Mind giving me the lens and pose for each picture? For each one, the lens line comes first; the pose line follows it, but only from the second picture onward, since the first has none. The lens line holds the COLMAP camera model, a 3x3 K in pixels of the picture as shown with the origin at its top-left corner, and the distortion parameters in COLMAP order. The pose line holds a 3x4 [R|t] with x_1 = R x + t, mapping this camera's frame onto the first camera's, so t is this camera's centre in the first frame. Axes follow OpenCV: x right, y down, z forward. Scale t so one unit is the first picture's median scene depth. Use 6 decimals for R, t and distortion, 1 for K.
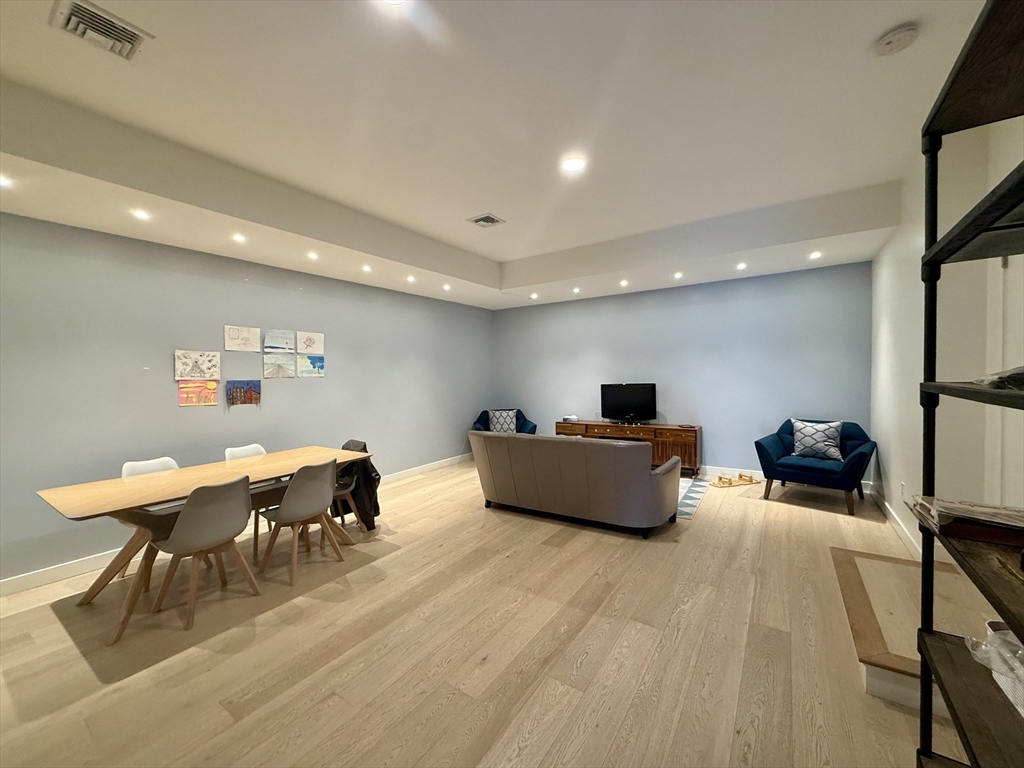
lens RADIAL K [[405.1, 0, 511.7], [0, 405.1, 384.2], [0, 0, 1]] dist [-0.002252, -0.000304]
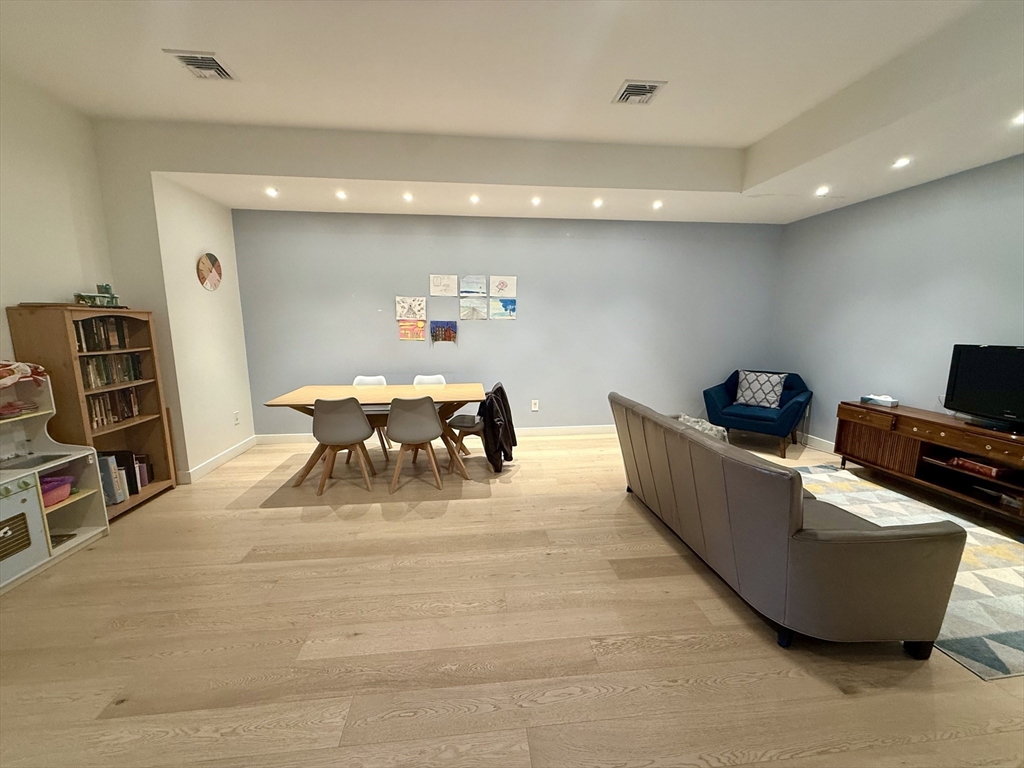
lens RADIAL K [[405.1, 0, 510.8], [0, 405.1, 384.6], [0, 0, 1]] dist [-0.002252, -0.000304]
pose [[0.641904, 0.139717, -0.753948, 0.401794], [-0.032774, 0.987360, 0.155067, -0.016404], [0.766084, -0.074828, 0.638370, 0.380359]]
